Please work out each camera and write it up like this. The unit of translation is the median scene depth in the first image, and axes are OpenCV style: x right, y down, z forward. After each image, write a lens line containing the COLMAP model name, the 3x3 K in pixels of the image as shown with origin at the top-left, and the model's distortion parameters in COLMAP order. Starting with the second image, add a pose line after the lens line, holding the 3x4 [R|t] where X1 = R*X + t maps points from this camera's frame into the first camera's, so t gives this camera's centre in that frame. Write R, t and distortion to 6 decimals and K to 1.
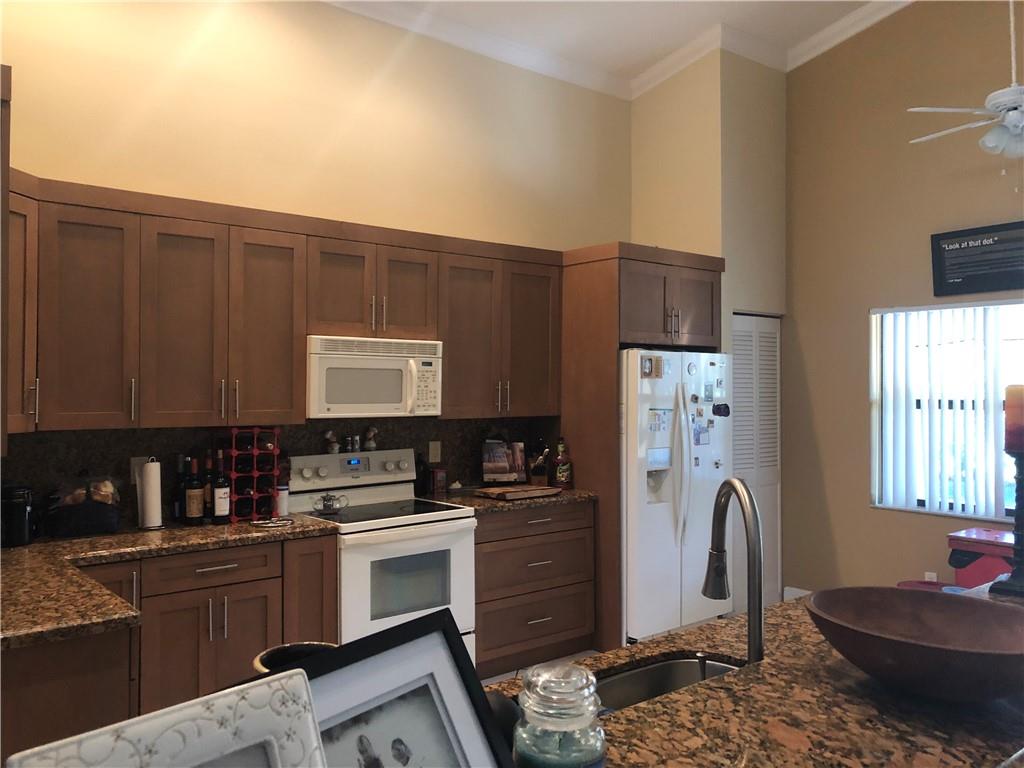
lens RADIAL K [[832.9, 0, 511.5], [0, 832.9, 378.6], [0, 0, 1]] dist [0.034448, -0.028244]
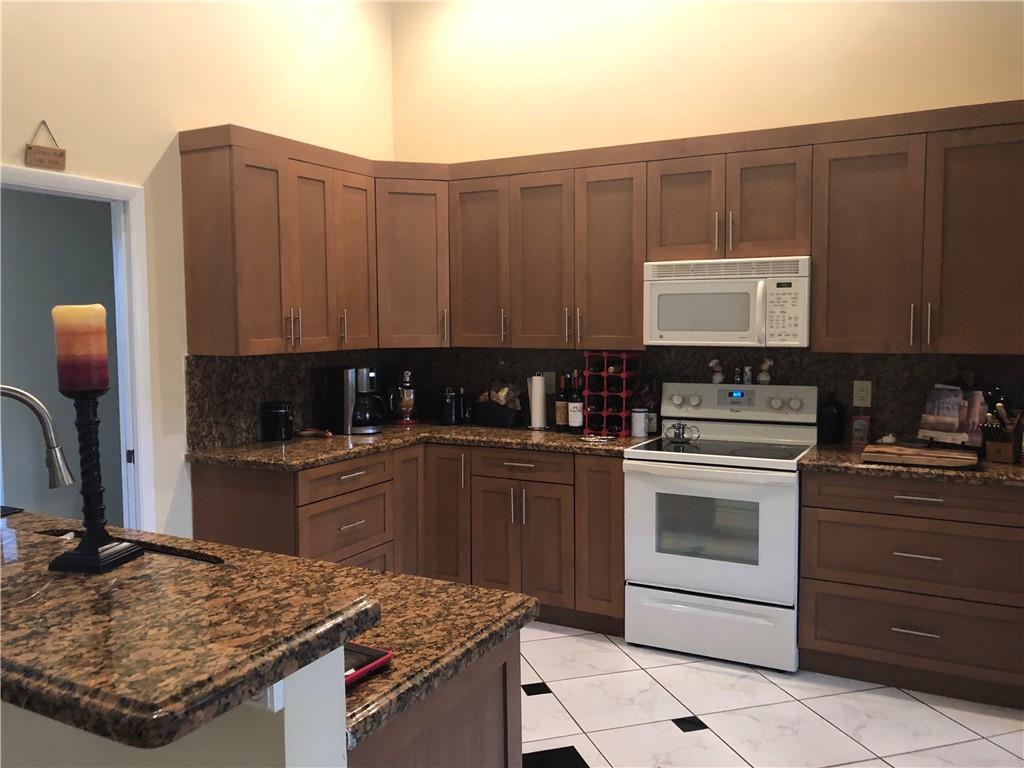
lens RADIAL K [[832.9, 0, 512.2], [0, 832.9, 376.9], [0, 0, 1]] dist [0.034448, -0.028244]
pose [[0.370339, 0.061285, -0.926873, 0.563187], [0.012723, 0.997393, 0.071031, 0.010975], [0.928810, -0.038098, 0.368594, 0.415374]]
